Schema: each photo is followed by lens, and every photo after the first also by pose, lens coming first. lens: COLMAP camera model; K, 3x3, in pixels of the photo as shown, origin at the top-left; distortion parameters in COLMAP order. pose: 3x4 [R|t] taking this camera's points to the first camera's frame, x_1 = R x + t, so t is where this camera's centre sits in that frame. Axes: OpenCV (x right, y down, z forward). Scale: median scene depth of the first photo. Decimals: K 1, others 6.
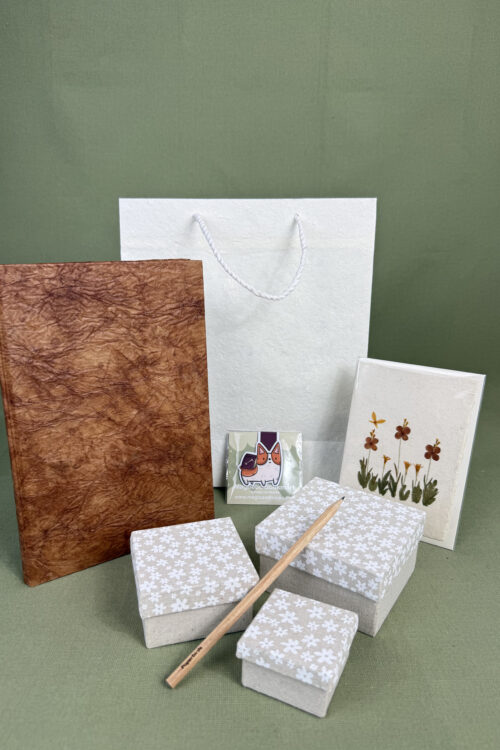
lens RADIAL K [[558.2, 0, 252.9], [0, 558.2, 377.0], [0, 0, 1]] dist [0.000807, -0.005098]
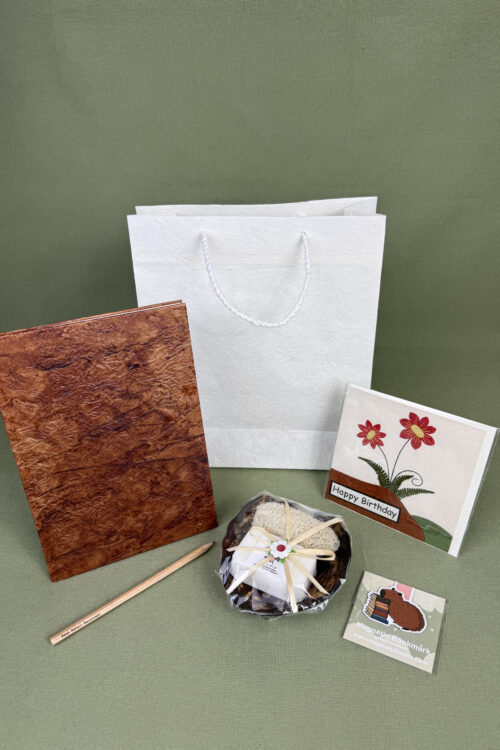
lens RADIAL K [[558.2, 0, 244.4], [0, 558.2, 379.5], [0, 0, 1]] dist [0.000807, -0.005098]
pose [[0.994375, 0.011180, -0.105323, 0.079796], [0.019977, 0.956766, 0.290171, -0.322865], [0.104013, -0.290642, 0.951162, -0.022398]]
